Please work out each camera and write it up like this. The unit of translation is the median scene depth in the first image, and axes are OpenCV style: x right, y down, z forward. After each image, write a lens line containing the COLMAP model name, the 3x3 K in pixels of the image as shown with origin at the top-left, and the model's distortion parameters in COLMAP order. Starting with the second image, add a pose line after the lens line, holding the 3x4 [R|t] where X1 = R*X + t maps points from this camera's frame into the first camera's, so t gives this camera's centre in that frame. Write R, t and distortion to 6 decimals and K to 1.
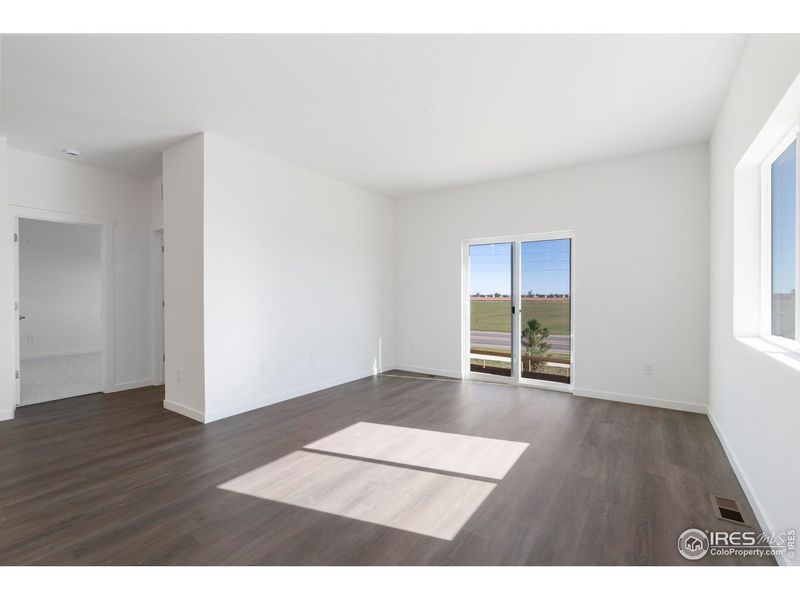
lens RADIAL K [[361.6, 0, 397.5], [0, 361.6, 299.6], [0, 0, 1]] dist [-0.000774, -0.001520]
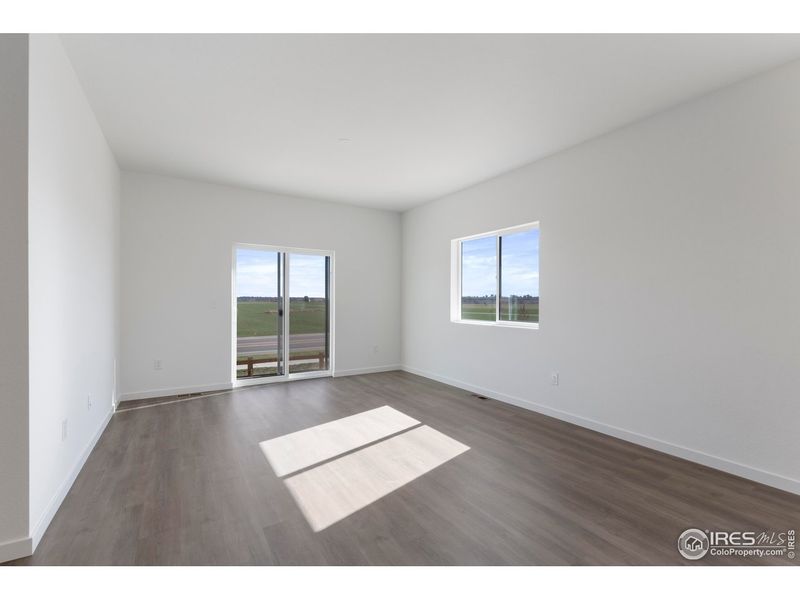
lens RADIAL K [[361.6, 0, 397.5], [0, 361.6, 299.6], [0, 0, 1]] dist [-0.000774, -0.001520]
pose [[0.406895, 0.004443, 0.913464, -1.029467], [0.009973, 0.999907, -0.009306, -0.005653], [-0.913421, 0.012897, 0.406812, 0.420371]]
